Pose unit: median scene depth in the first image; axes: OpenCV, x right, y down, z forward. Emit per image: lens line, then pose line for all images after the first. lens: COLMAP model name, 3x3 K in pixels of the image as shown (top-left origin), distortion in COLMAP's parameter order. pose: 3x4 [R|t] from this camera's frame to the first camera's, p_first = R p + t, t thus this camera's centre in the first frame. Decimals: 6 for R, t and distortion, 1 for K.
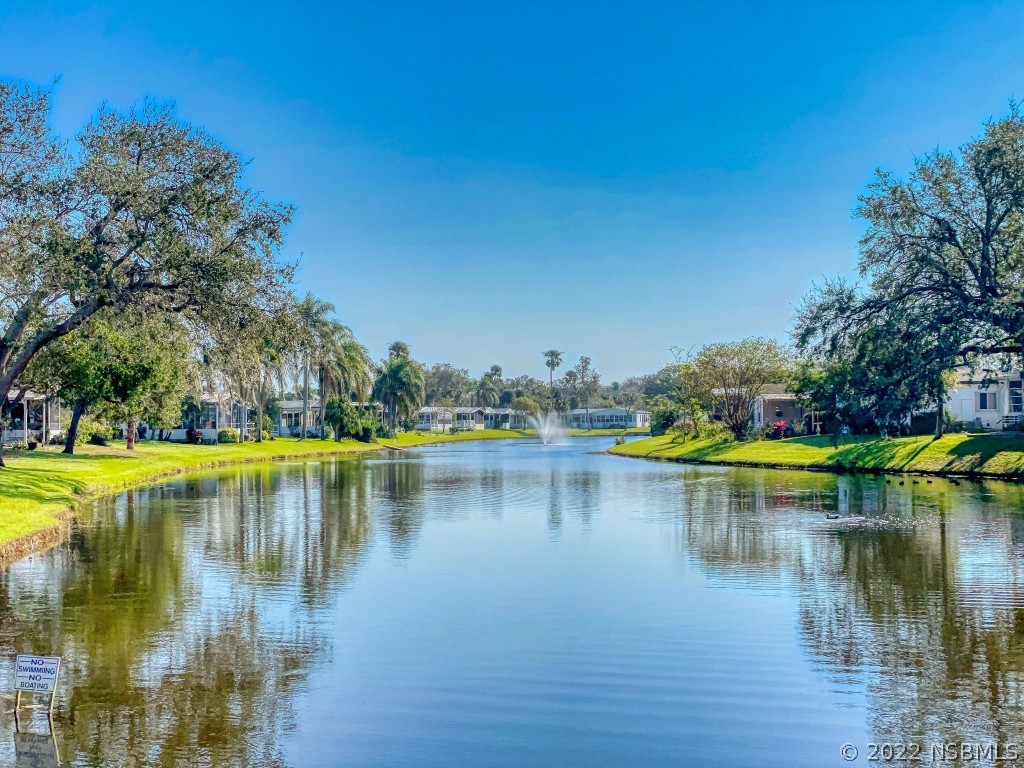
lens RADIAL K [[1543.1, 0, 511.4], [0, 1543.1, 398.0], [0, 0, 1]] dist [0.143263, -0.097372]
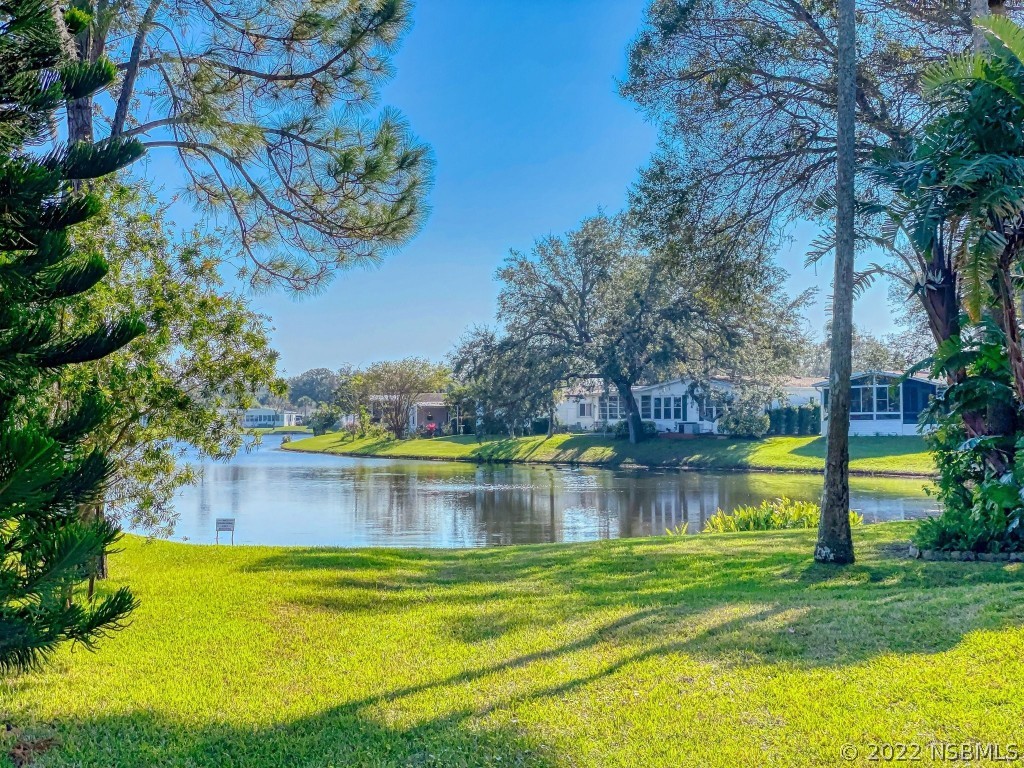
lens RADIAL K [[1543.1, 0, 511.4], [0, 1543.1, 398.0], [0, 0, 1]] dist [0.143263, -0.097372]
pose [[0.971157, 0.009054, 0.238271, -0.083718], [-0.009295, 0.999957, -0.000109, -0.008504], [-0.238261, -0.002109, 0.971199, -0.313304]]
